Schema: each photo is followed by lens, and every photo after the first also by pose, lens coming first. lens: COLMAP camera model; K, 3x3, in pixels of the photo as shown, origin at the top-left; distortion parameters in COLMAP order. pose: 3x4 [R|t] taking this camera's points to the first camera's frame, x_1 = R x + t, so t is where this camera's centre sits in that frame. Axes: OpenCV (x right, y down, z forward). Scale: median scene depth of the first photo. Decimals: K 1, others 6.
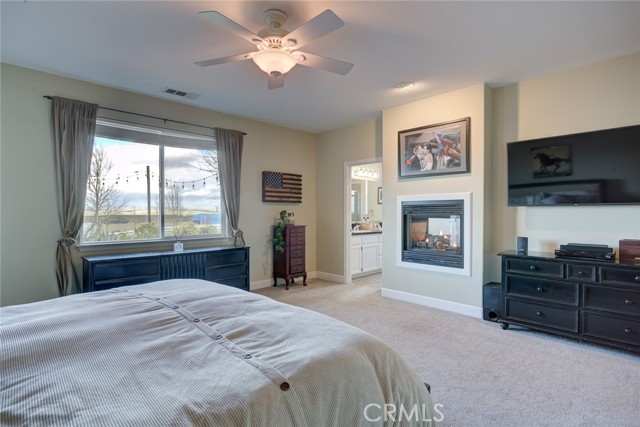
lens RADIAL K [[325.2, 0, 317.8], [0, 325.2, 215.2], [0, 0, 1]] dist [-0.009486, 0.000353]
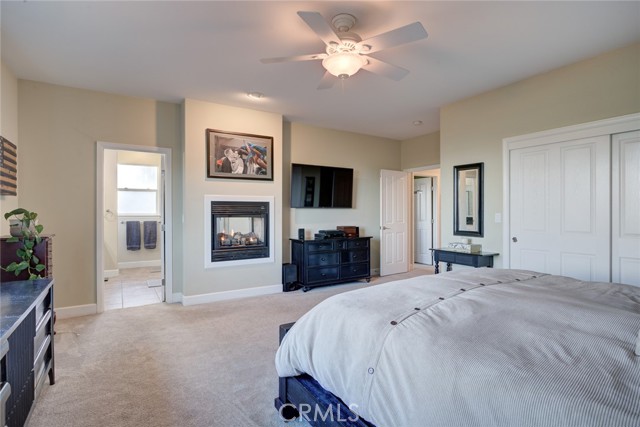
lens RADIAL K [[325.2, 0, 318.5], [0, 325.2, 212.9], [0, 0, 1]] dist [-0.009486, 0.000353]
pose [[0.215700, 0.001147, 0.976459, -0.690580], [0.011996, 0.999921, -0.003824, 0.001193], [-0.976386, 0.012539, 0.215669, 0.518515]]
